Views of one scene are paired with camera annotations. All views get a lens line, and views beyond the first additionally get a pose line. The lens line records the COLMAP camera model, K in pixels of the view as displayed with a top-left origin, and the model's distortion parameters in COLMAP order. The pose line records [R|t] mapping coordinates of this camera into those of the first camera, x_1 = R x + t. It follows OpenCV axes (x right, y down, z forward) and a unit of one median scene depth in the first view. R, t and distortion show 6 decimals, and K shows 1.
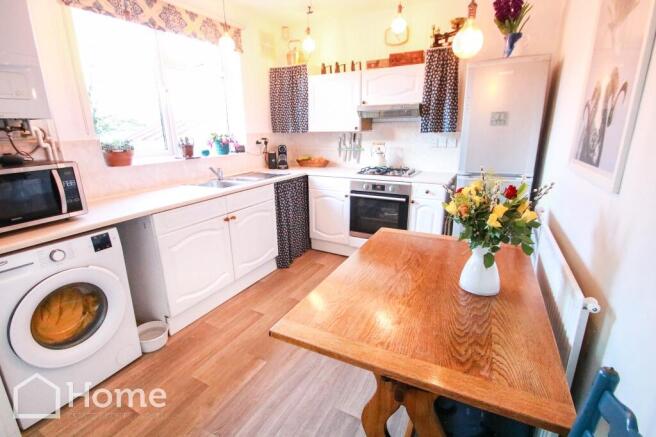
lens RADIAL K [[315.8, 0, 322.6], [0, 315.8, 217.6], [0, 0, 1]] dist [-0.005343, -0.004579]
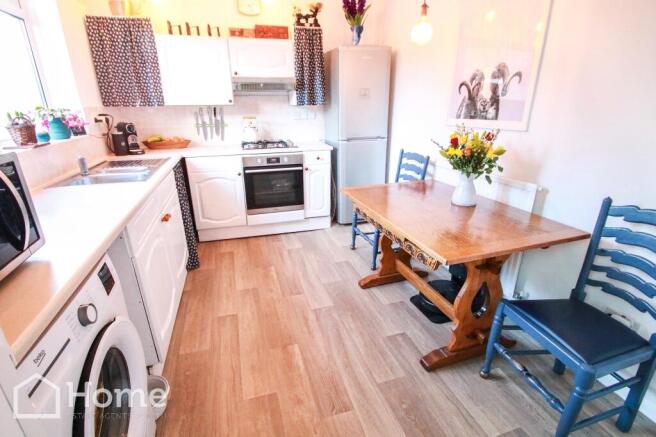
lens RADIAL K [[315.8, 0, 327.9], [0, 315.8, 219.3], [0, 0, 1]] dist [-0.005343, -0.004579]
pose [[0.700073, -0.237880, 0.673284, -0.426589], [0.193524, 0.970798, 0.141772, -0.020239], [-0.687348, 0.031046, 0.725665, 0.140628]]
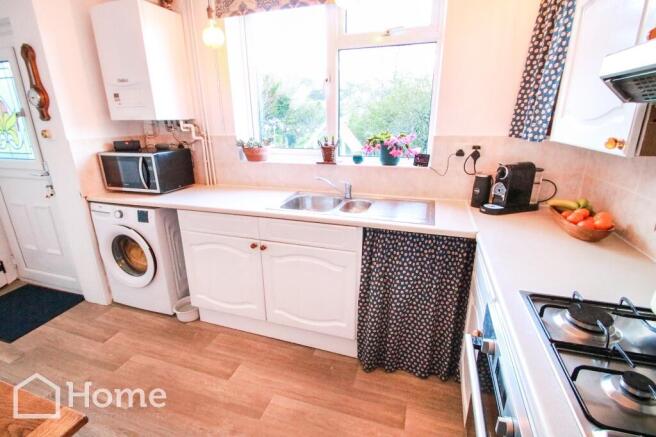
lens RADIAL K [[315.8, 0, 329.2], [0, 315.8, 217.6], [0, 0, 1]] dist [-0.005343, -0.004579]
pose [[0.166138, 0.310292, -0.936011, 0.349565], [-0.261200, 0.929146, 0.261655, -0.248728], [0.950880, 0.201015, 0.235414, 0.773372]]
